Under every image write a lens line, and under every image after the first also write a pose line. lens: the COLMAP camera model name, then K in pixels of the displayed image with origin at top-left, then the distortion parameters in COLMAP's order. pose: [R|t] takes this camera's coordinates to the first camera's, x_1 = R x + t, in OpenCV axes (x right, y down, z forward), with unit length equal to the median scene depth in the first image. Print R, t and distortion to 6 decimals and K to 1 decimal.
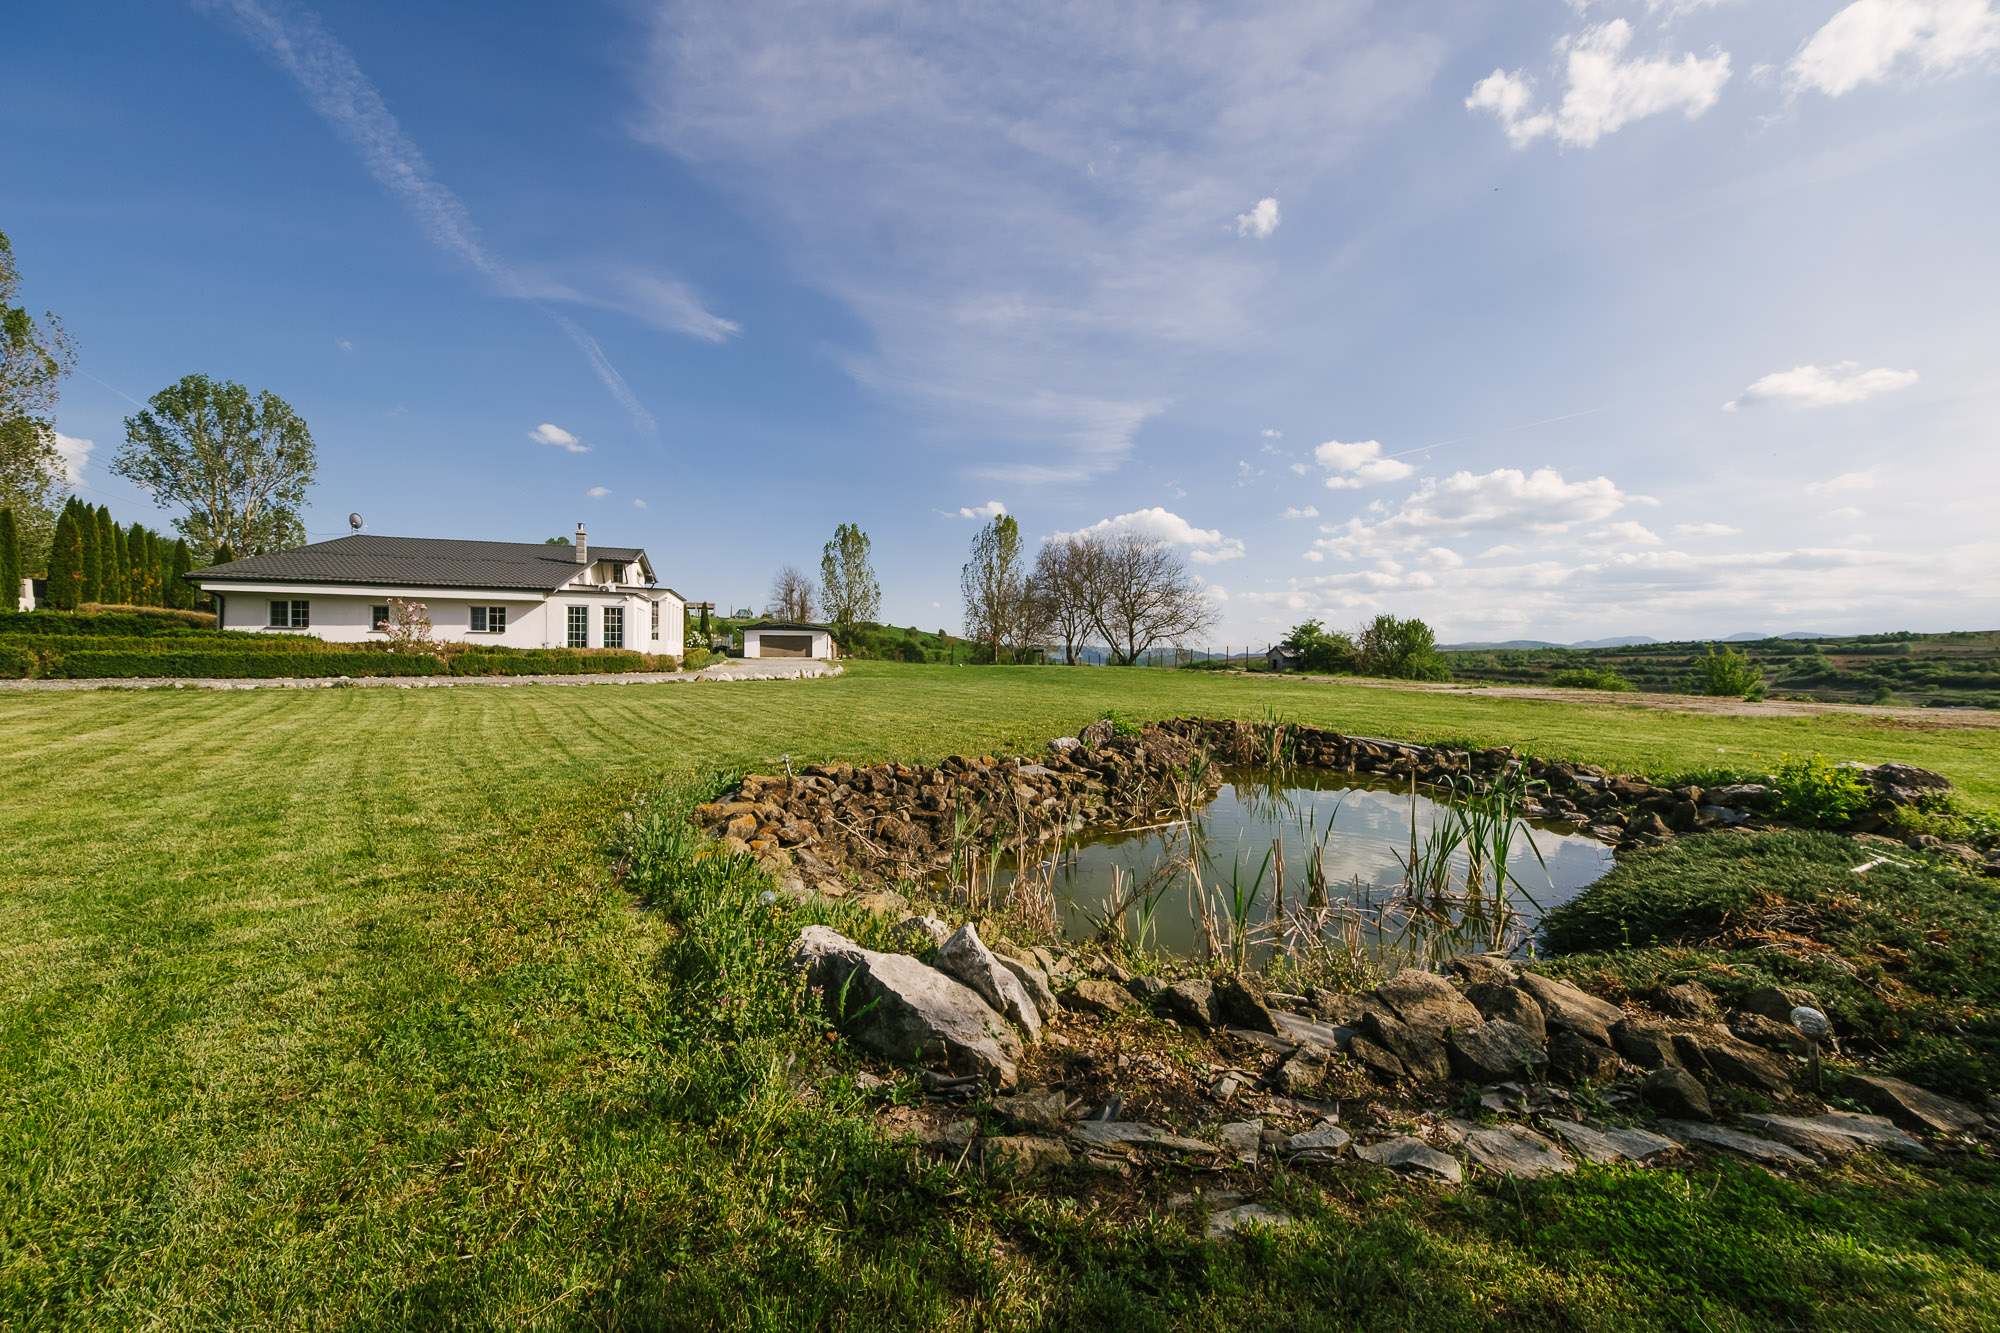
lens RADIAL K [[678.4, 0, 988.0], [0, 678.4, 665.2], [0, 0, 1]] dist [-0.000483, -0.000172]
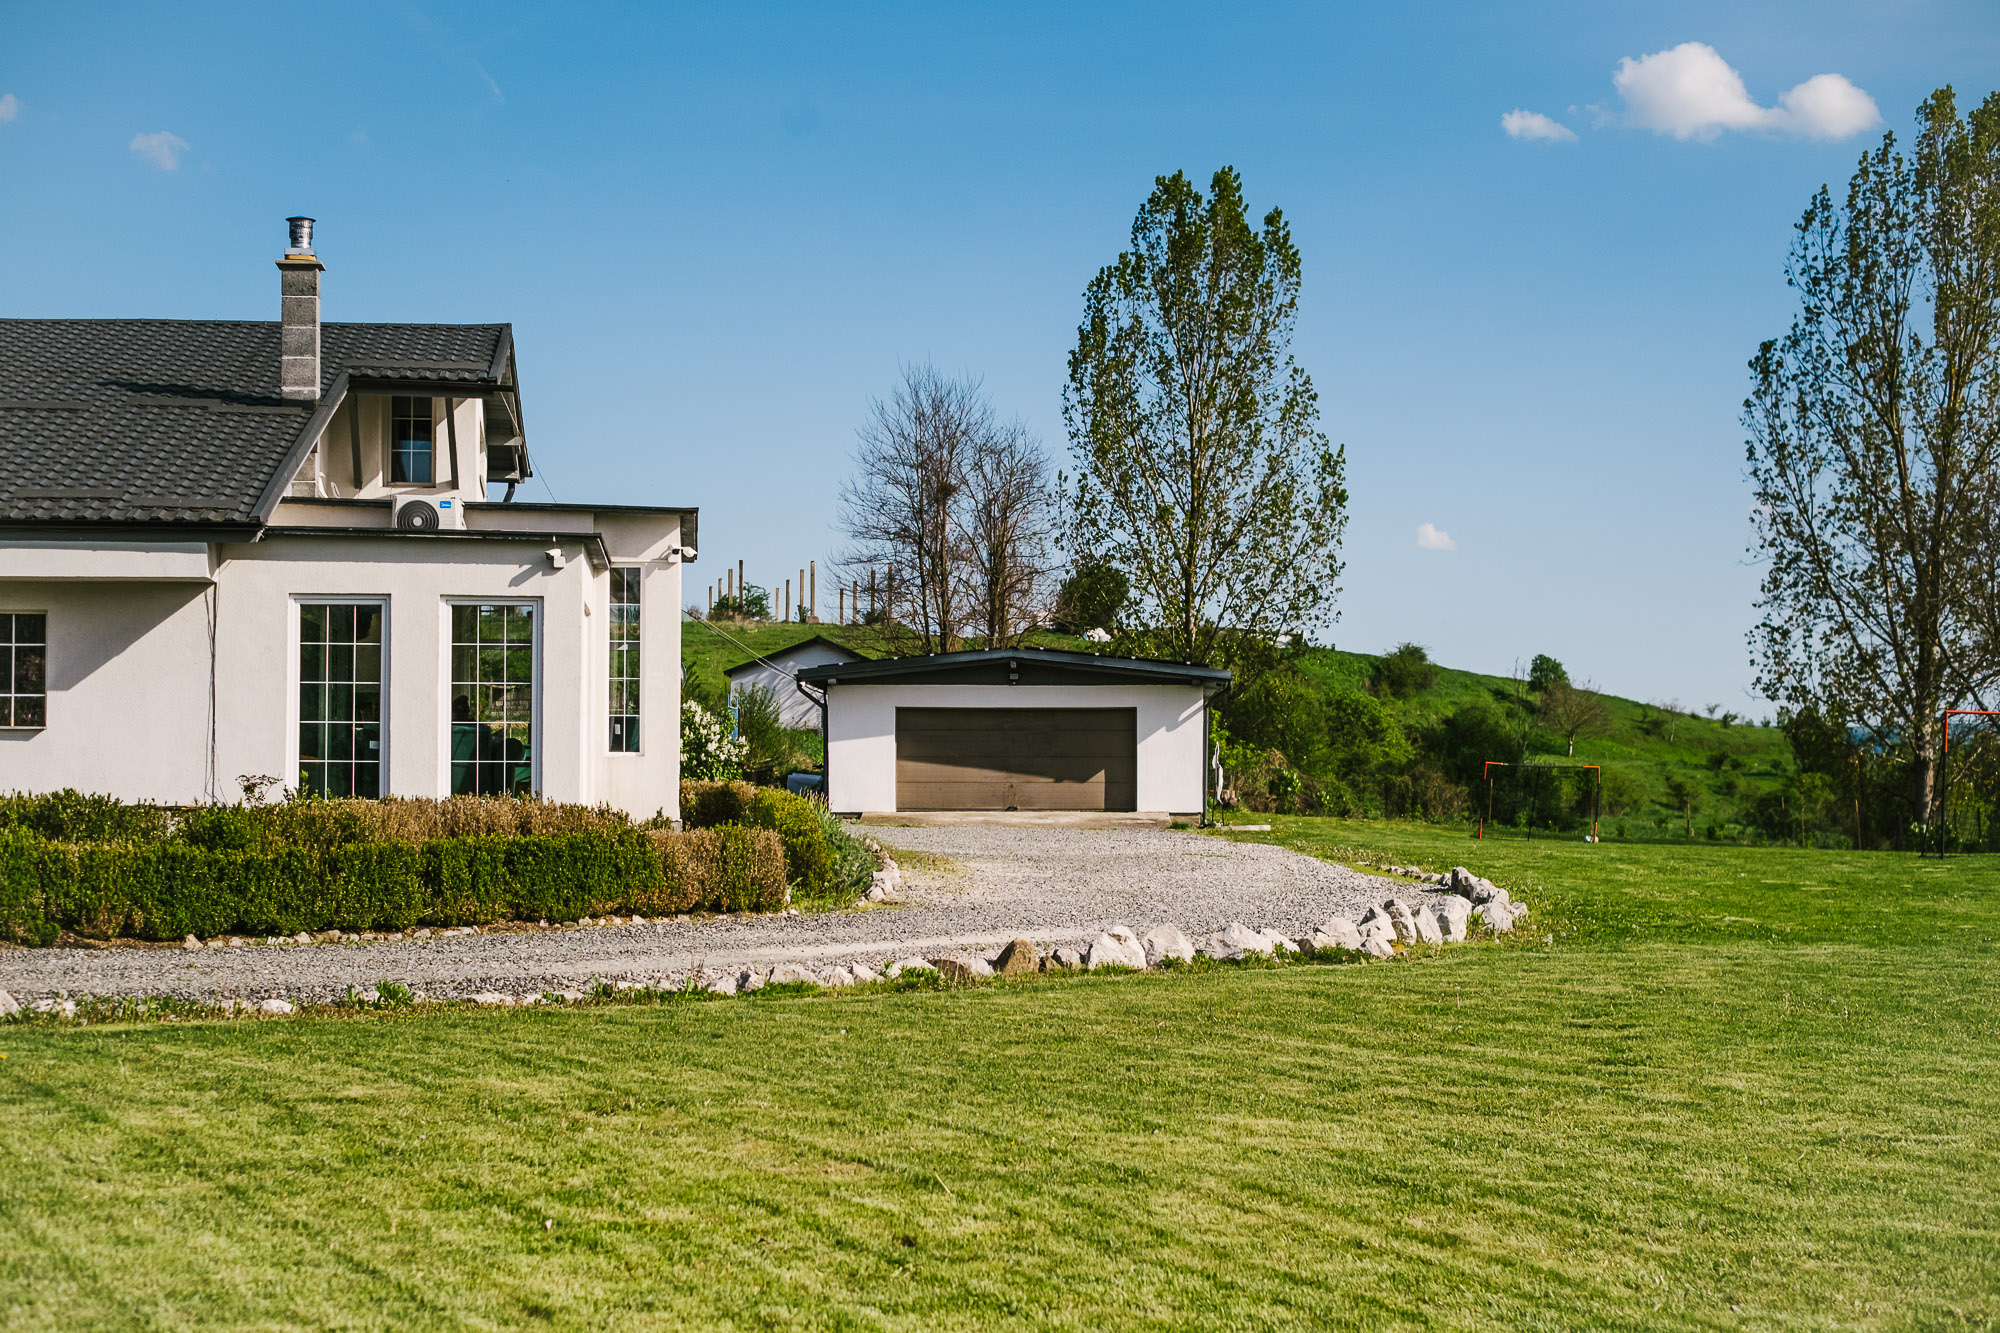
lens RADIAL K [[3191.5, 0, 998.7], [0, 3191.5, 747.5], [0, 0, 1]] dist [-0.052191, 0.124711]
pose [[0.976938, -0.007316, -0.213397, -0.085602], [0.002266, 0.999712, -0.023898, -0.007549], [0.213510, 0.022863, 0.976673, 0.030032]]
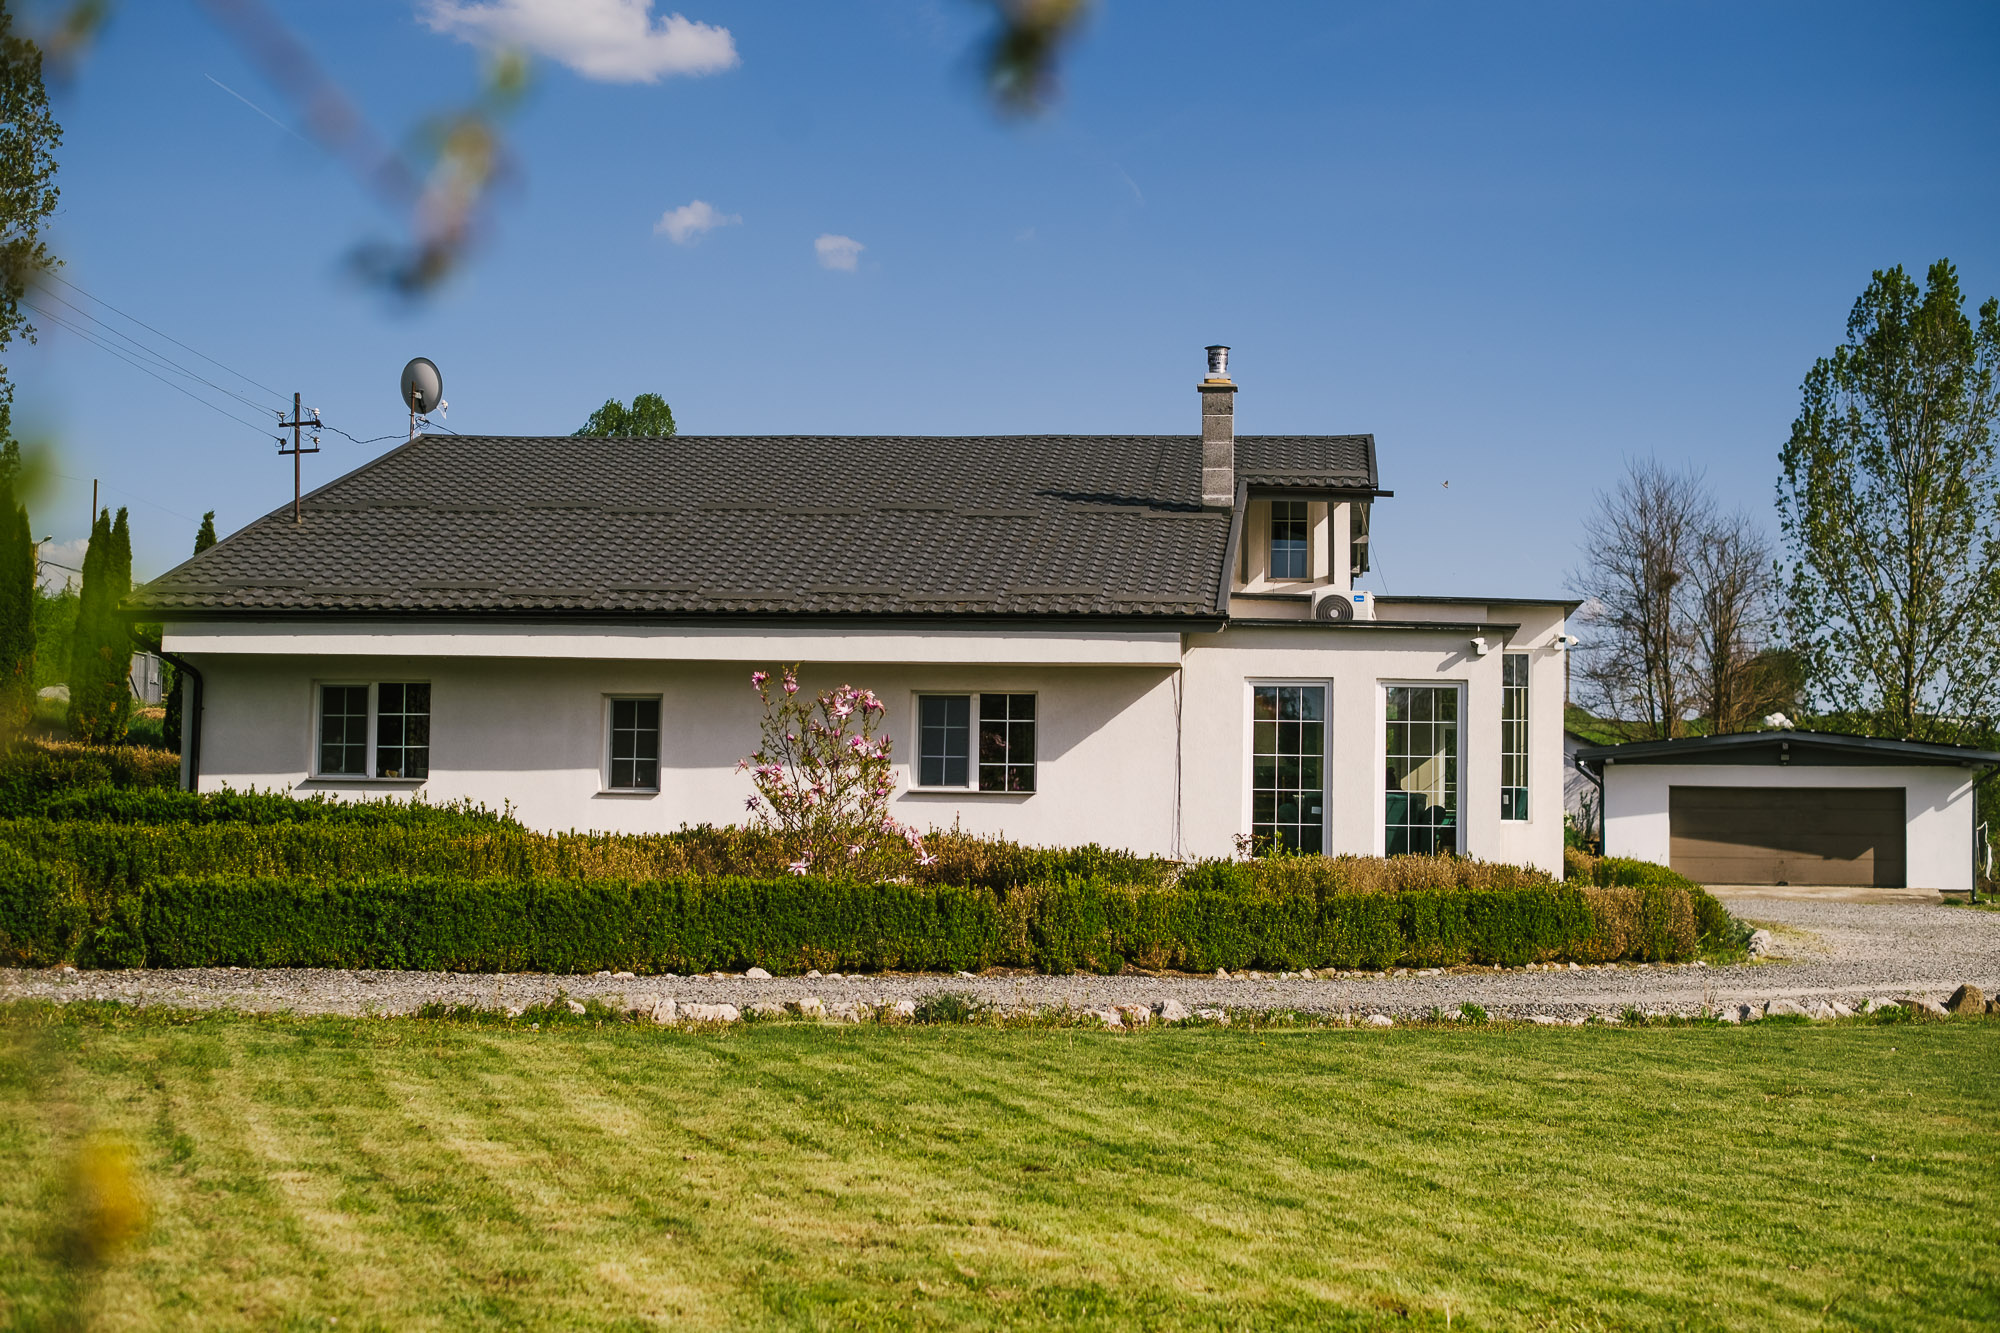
lens RADIAL K [[3137.2, 0, 1000.0], [0, 3137.2, 666.5], [0, 0, 1]] dist [-0.009910, 0.030285]
pose [[0.914868, -0.018902, -0.403311, -0.111017], [-0.012508, 0.997097, -0.075103, -0.003387], [0.403560, 0.073754, 0.911976, -0.031133]]
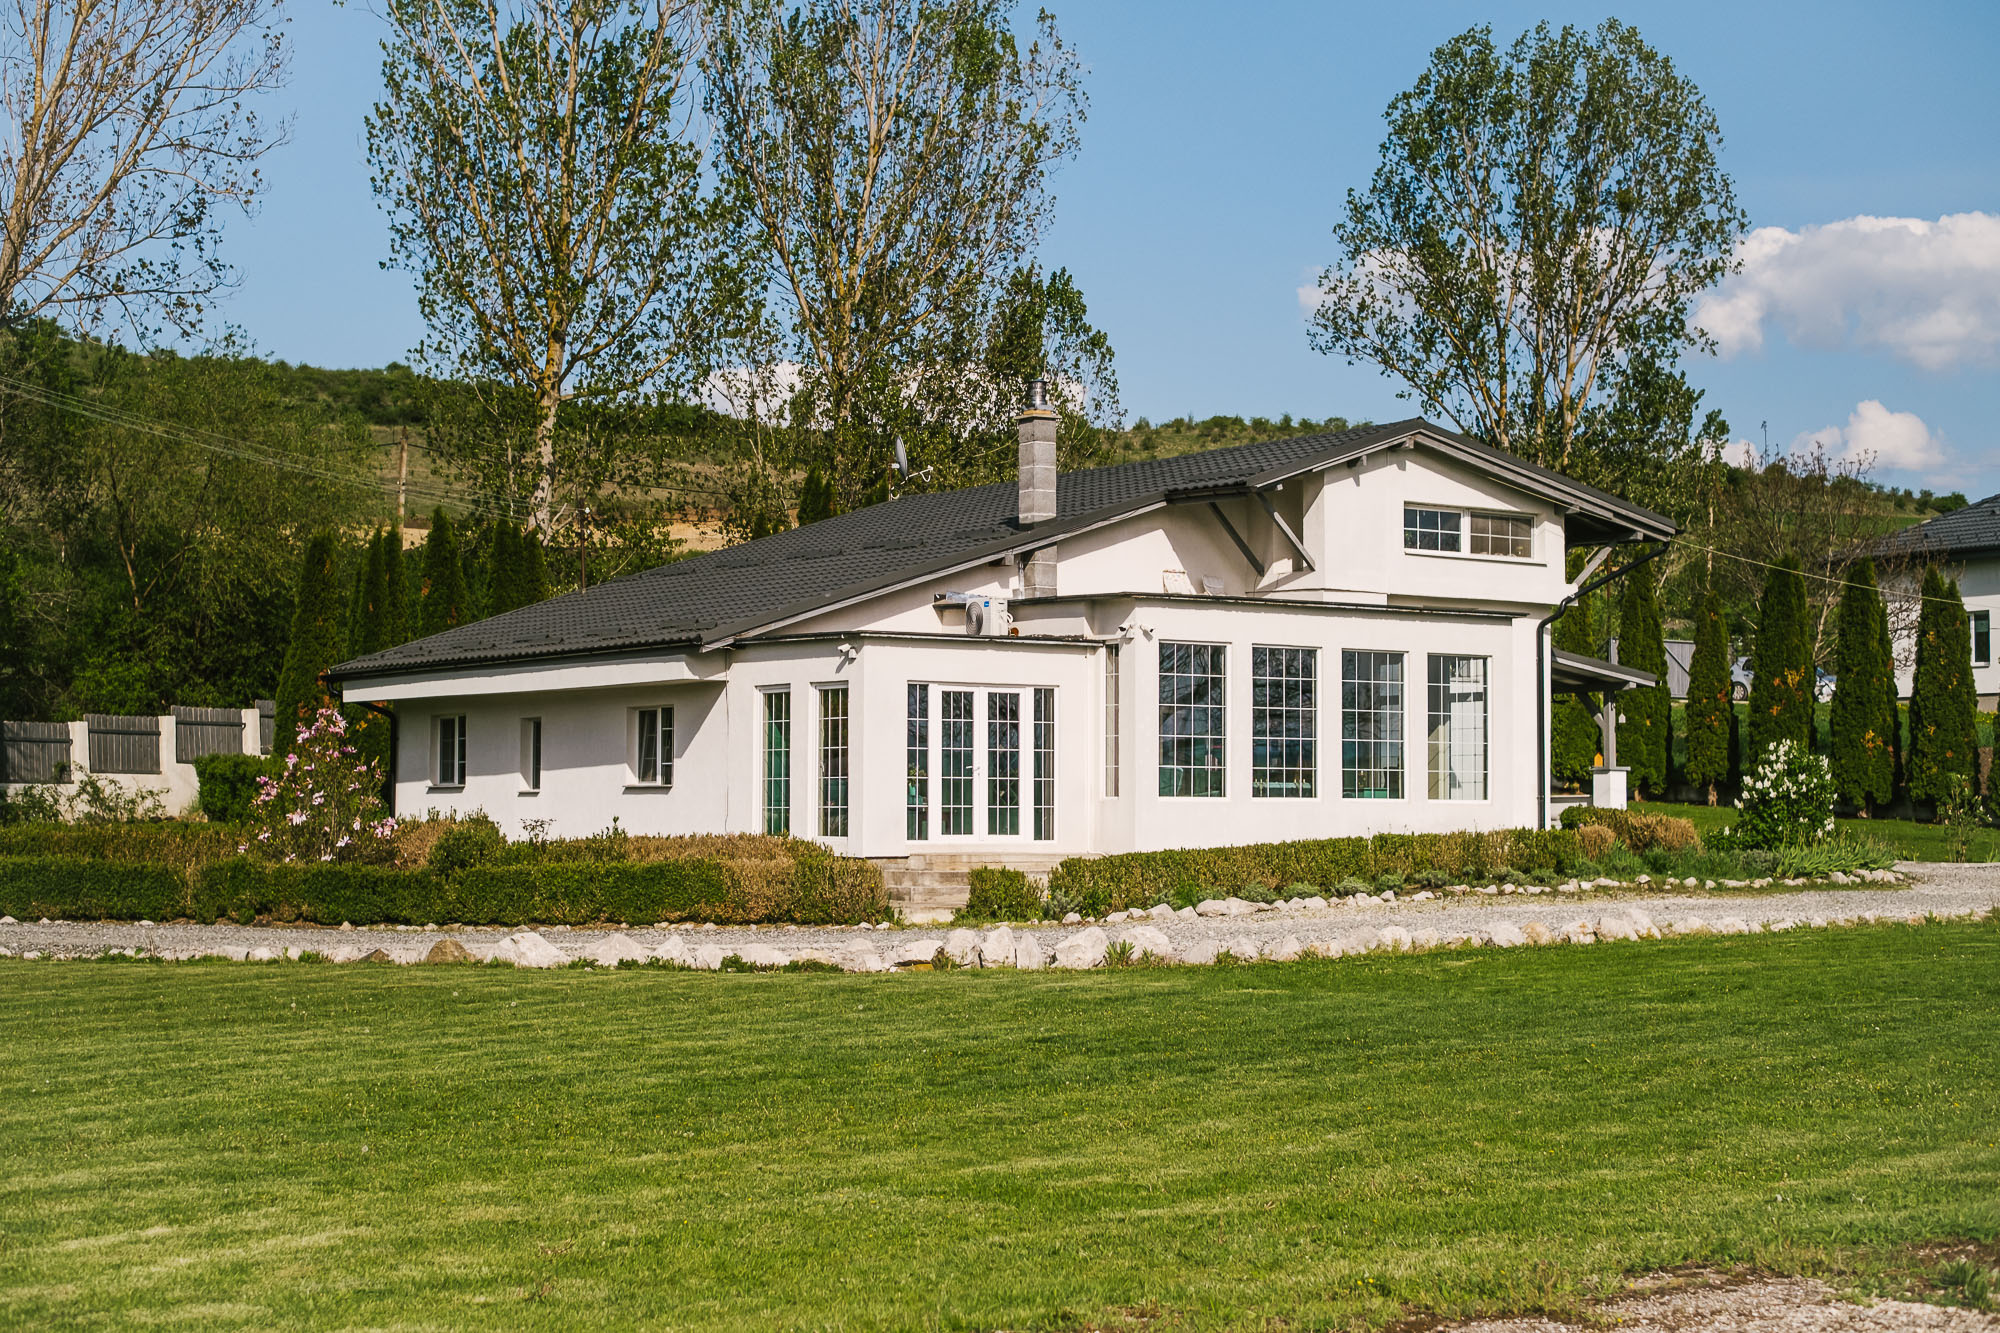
lens RADIAL K [[3191.5, 0, 998.7], [0, 3191.5, 747.5], [0, 0, 1]] dist [-0.052191, 0.124711]
pose [[0.290781, -0.027177, -0.956404, 0.329924], [-0.005933, 0.999526, -0.030206, -0.009772], [0.956771, 0.014457, 0.290482, 0.312712]]
